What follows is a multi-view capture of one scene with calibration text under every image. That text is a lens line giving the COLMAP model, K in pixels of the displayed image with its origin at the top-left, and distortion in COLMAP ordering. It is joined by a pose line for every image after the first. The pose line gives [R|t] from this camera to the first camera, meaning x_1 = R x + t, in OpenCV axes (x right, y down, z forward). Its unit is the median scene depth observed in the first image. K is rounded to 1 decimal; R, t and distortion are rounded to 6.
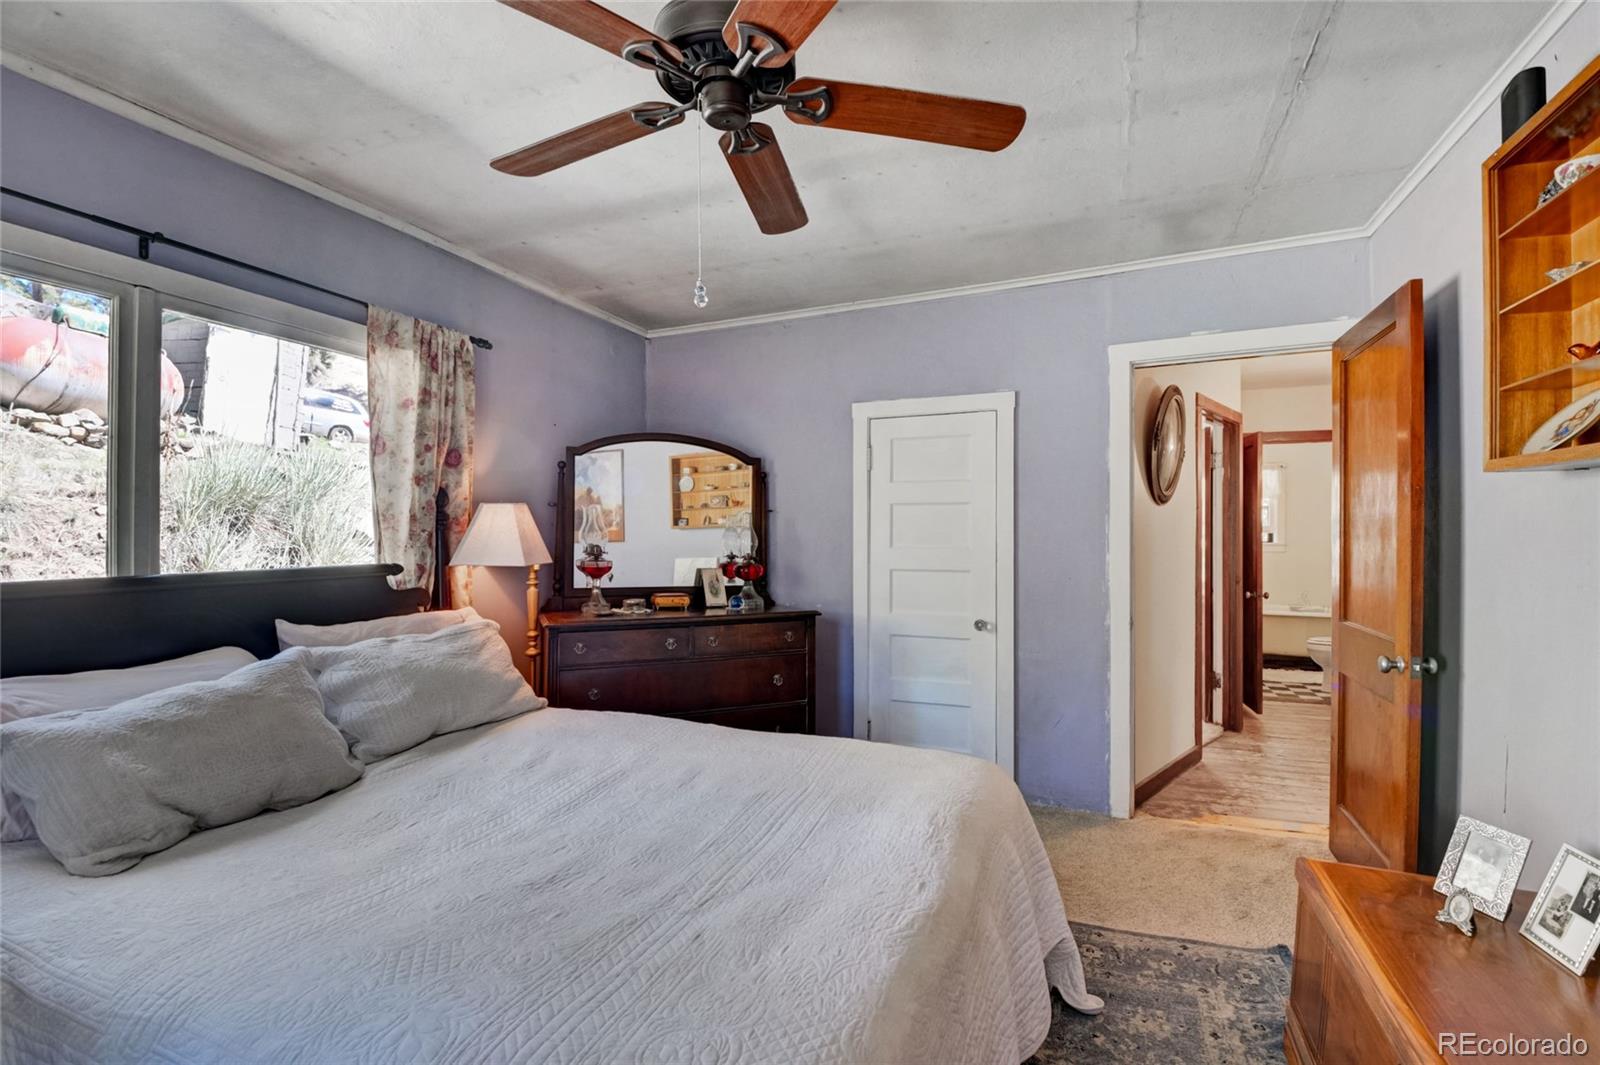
lens RADIAL K [[716.7, 0, 800.0], [0, 716.7, 532.5], [0, 0, 1]] dist [-0.001237, -0.000237]
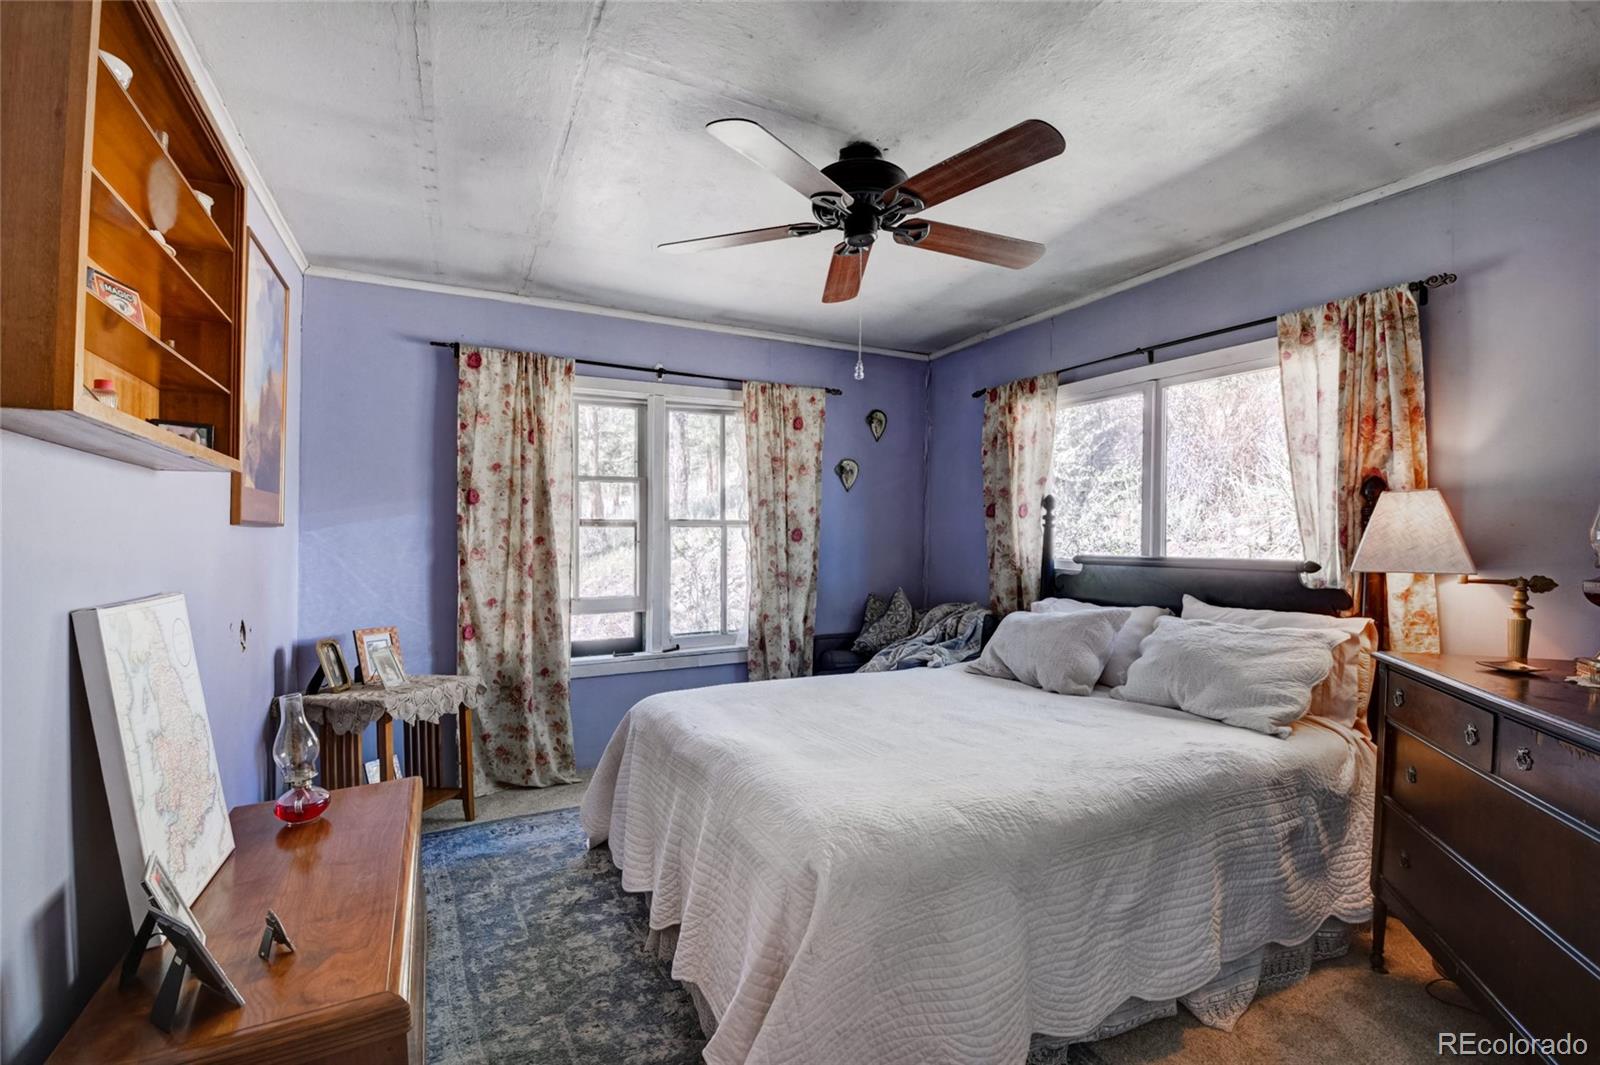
lens RADIAL K [[705.6, 0, 800.0], [0, 705.6, 532.5], [0, 0, 1]] dist [0.037115, -0.000119]
pose [[-0.629162, 0.004081, -0.777263, 0.700382], [0.003613, 0.999991, 0.002325, -0.002067], [0.777266, -0.001345, -0.629171, 1.147405]]
